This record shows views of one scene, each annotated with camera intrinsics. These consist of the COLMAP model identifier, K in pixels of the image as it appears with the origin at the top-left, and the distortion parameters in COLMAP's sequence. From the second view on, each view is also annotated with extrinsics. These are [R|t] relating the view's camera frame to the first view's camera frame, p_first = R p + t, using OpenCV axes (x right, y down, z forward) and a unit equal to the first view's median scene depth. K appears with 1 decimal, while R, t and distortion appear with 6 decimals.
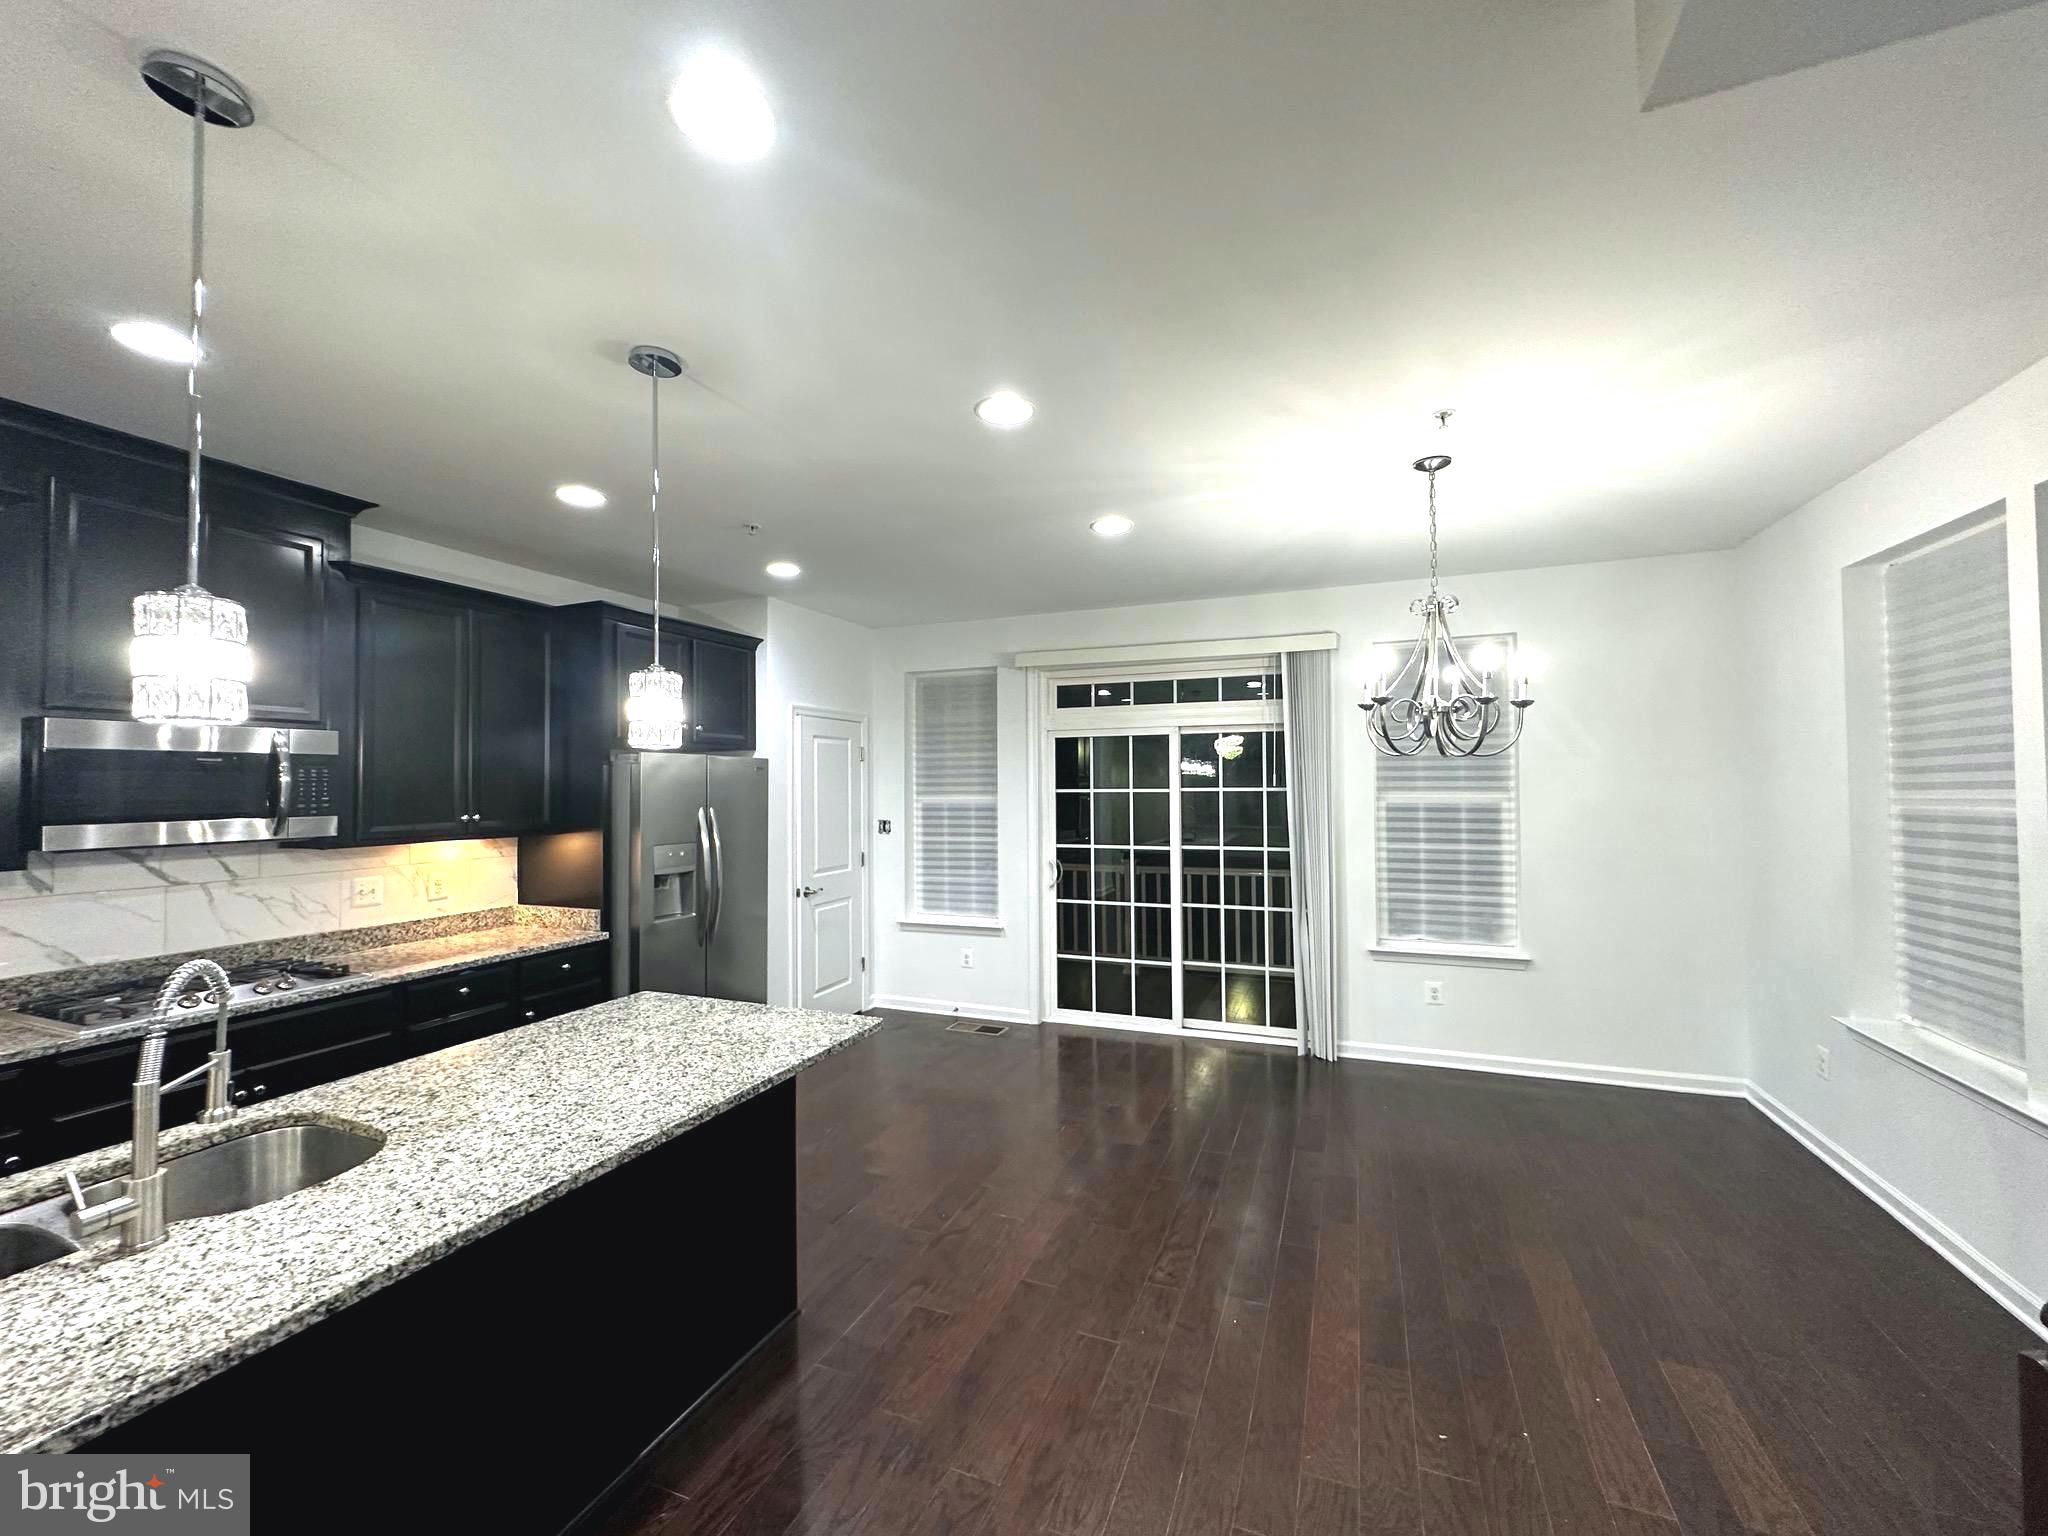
lens RADIAL K [[826.8, 0, 1021.0], [0, 826.8, 769.4], [0, 0, 1]] dist [0.003170, 0.000333]
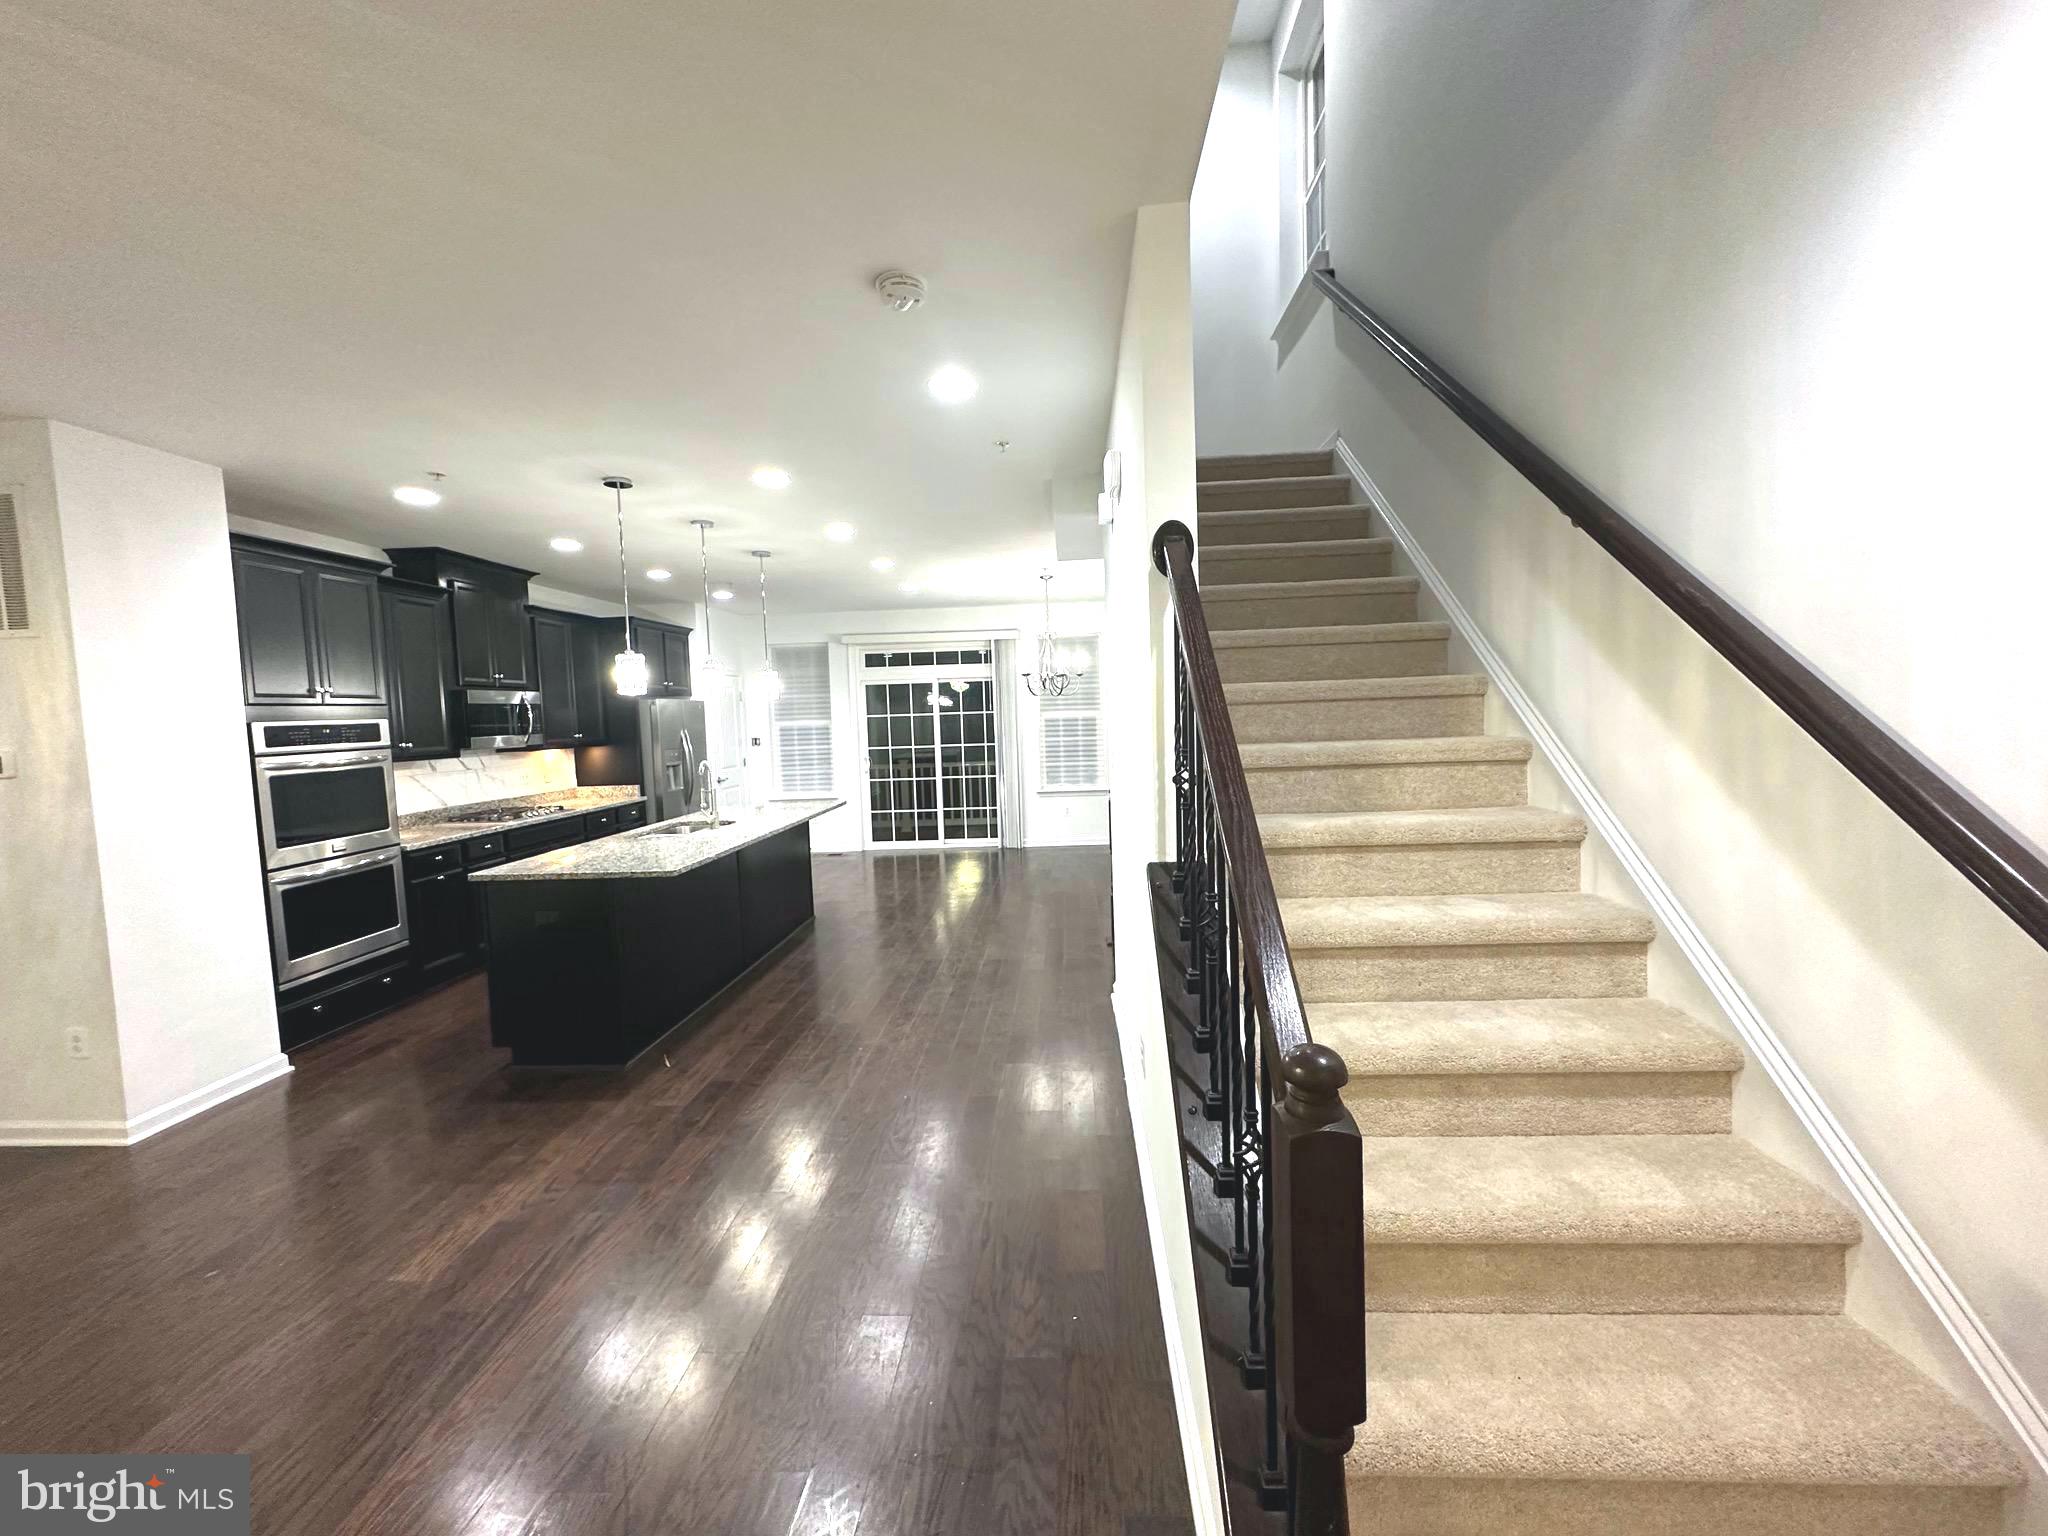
lens RADIAL K [[826.8, 0, 1031.5], [0, 826.8, 772.2], [0, 0, 1]] dist [0.003170, 0.000333]
pose [[0.941276, -0.046922, 0.334362, -0.225661], [0.017922, 0.995844, 0.089296, -0.005645], [-0.337162, -0.078060, 0.938205, -0.763436]]
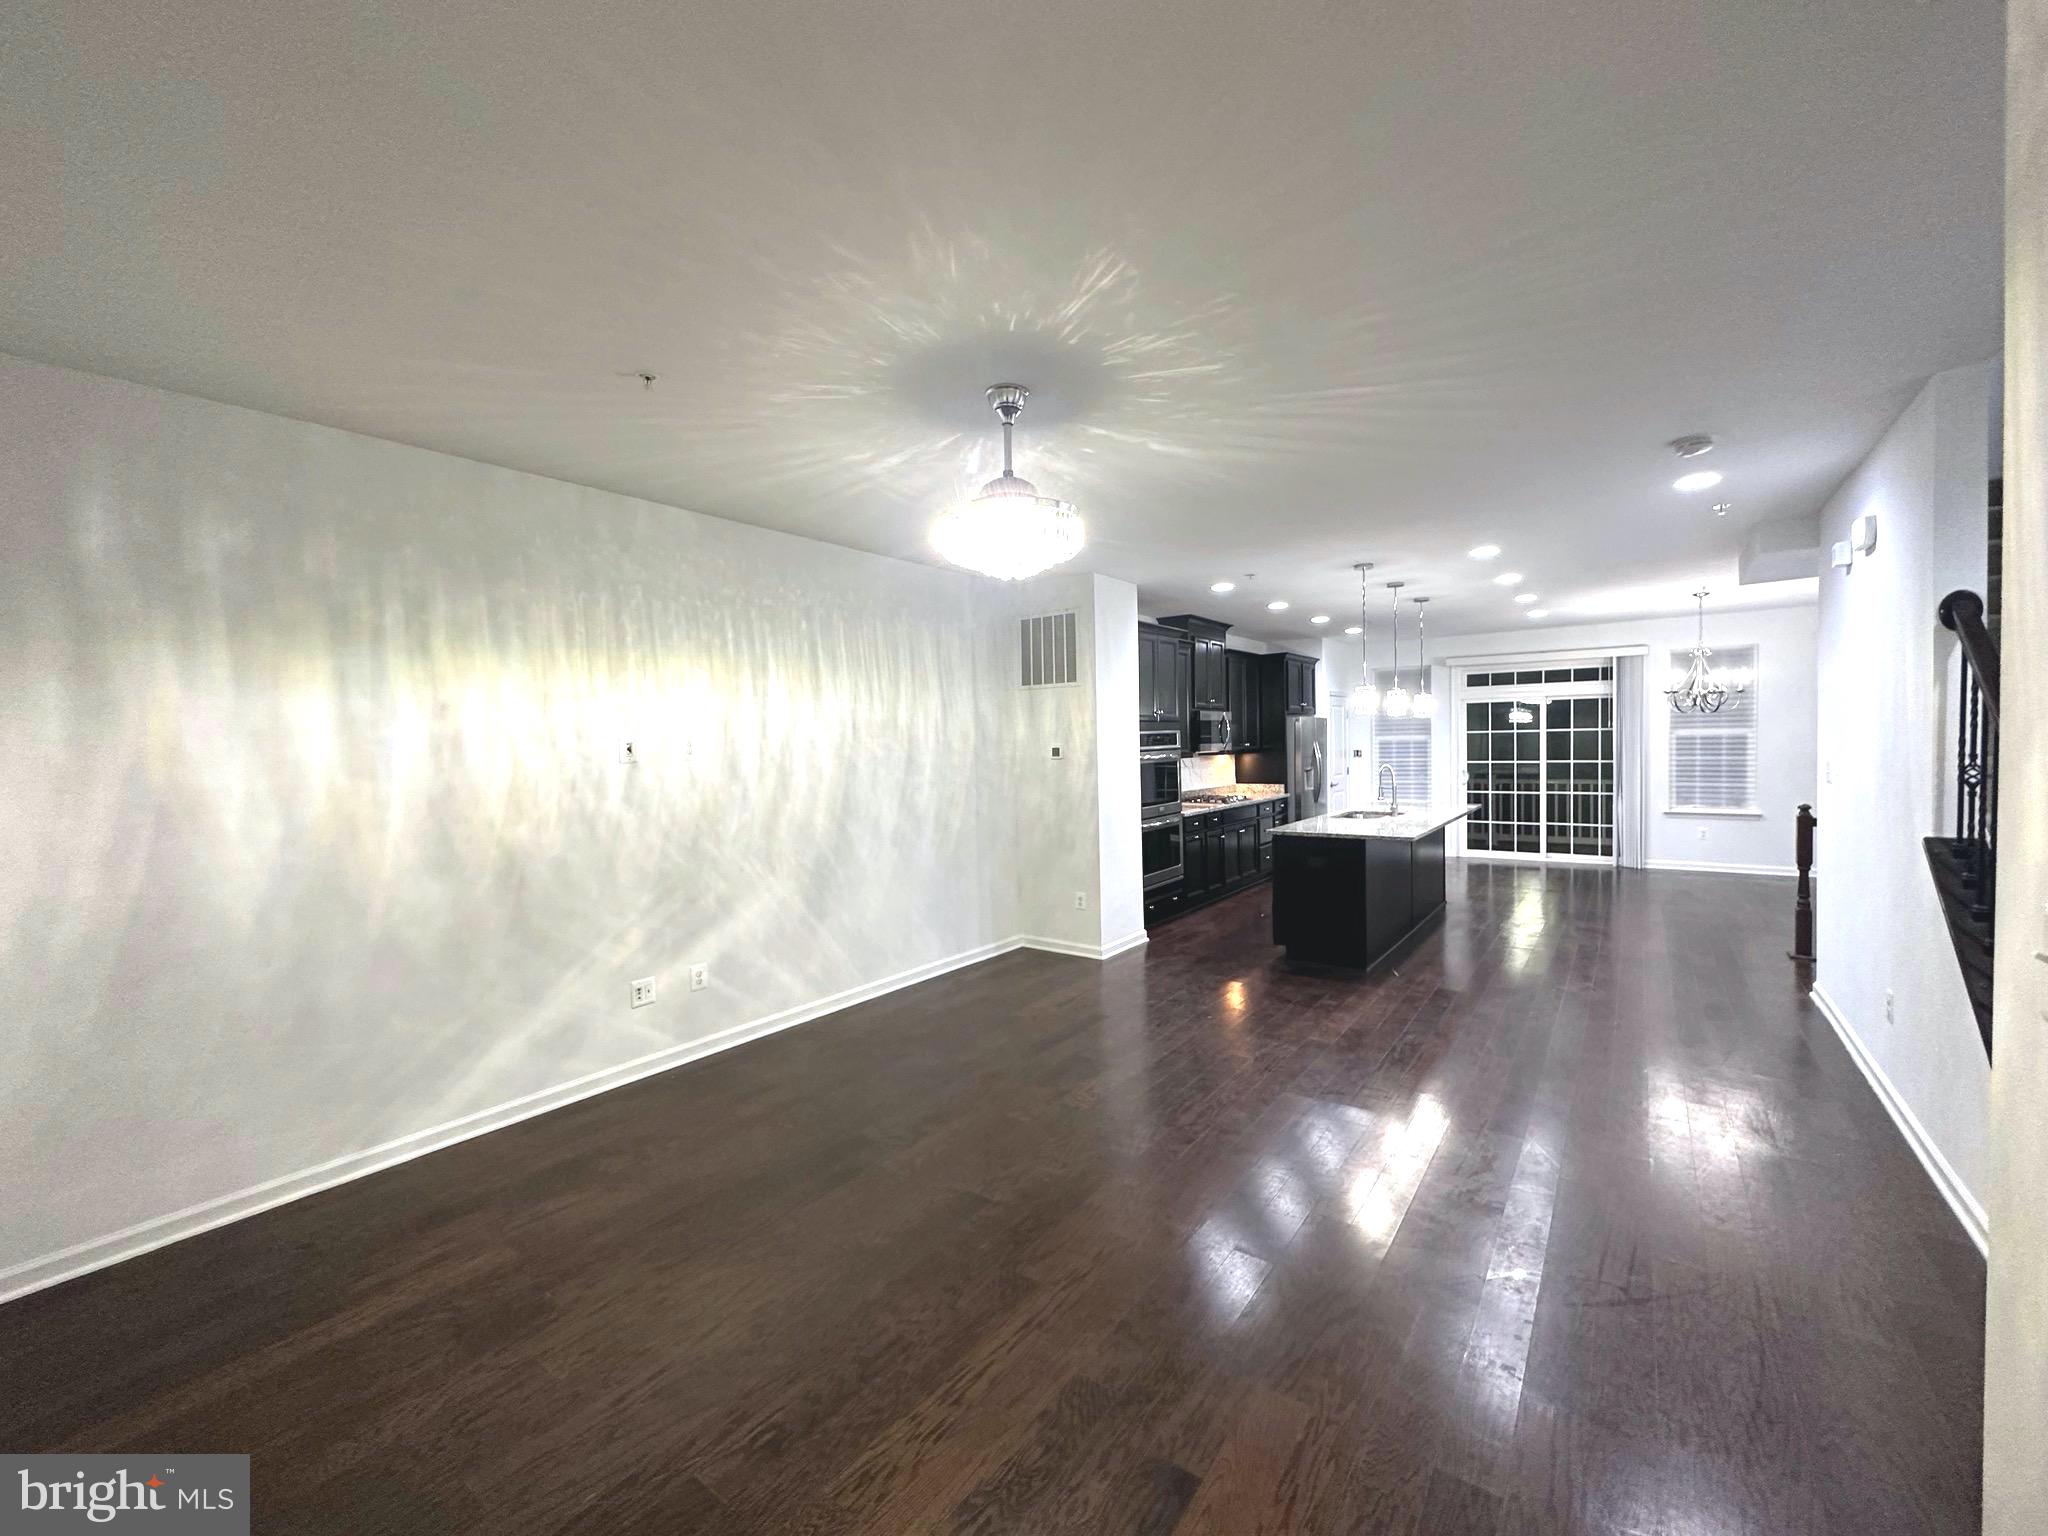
lens RADIAL K [[826.8, 0, 1031.1], [0, 826.8, 763.6], [0, 0, 1]] dist [0.003170, 0.000333]
pose [[0.969516, -0.005612, -0.244962, -0.470610], [0.017998, 0.998668, 0.048357, -0.011237], [0.244365, -0.051292, 0.968326, -1.074281]]
